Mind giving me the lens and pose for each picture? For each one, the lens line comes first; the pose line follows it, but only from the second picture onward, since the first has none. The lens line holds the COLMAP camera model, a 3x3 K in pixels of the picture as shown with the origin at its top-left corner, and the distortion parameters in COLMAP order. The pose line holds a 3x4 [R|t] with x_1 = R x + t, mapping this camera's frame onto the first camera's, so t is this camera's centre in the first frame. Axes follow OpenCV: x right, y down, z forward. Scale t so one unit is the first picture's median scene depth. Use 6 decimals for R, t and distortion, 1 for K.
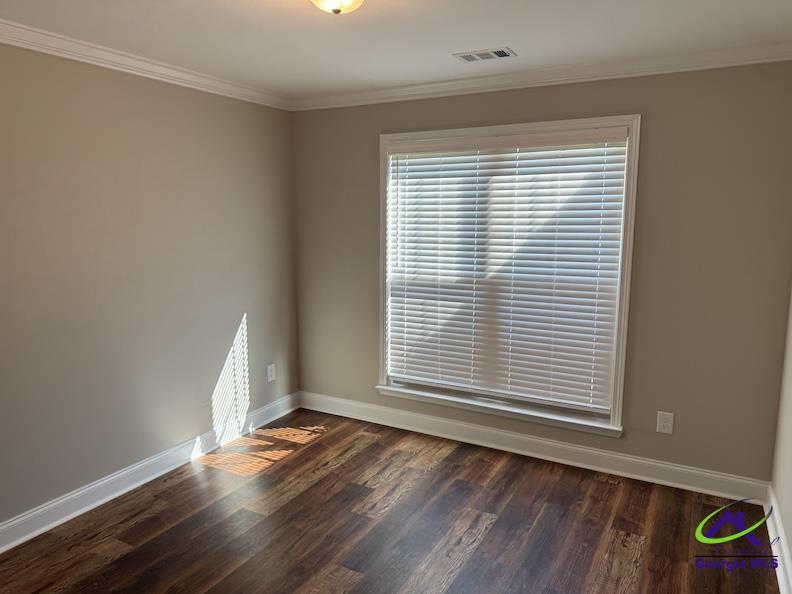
lens RADIAL K [[563.9, 0, 396.7], [0, 563.9, 296.6], [0, 0, 1]] dist [-0.014697, -0.003753]
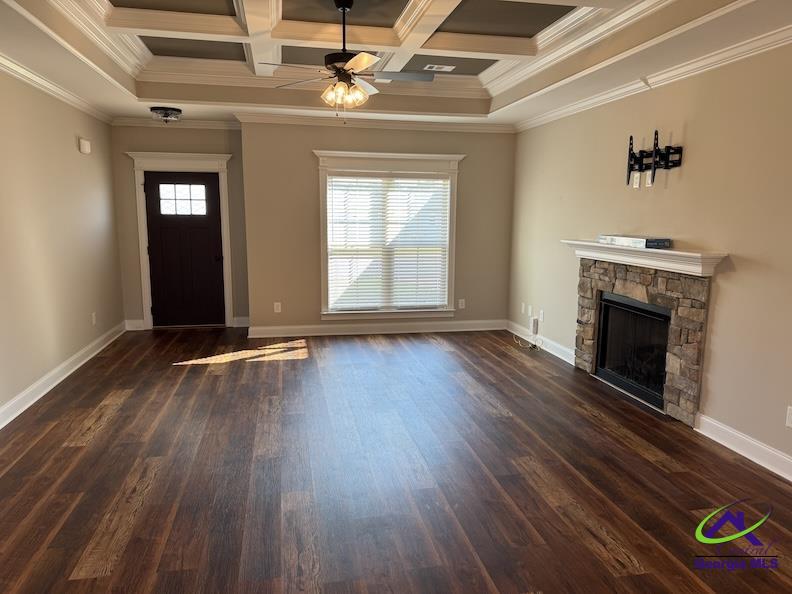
lens RADIAL K [[563.9, 0, 395.3], [0, 563.9, 297.7], [0, 0, 1]] dist [-0.014697, -0.003753]
pose [[0.767533, -0.089932, 0.634670, -1.072847], [0.080829, 0.995785, 0.043352, 0.067741], [-0.635893, 0.018026, 0.771567, -0.509529]]
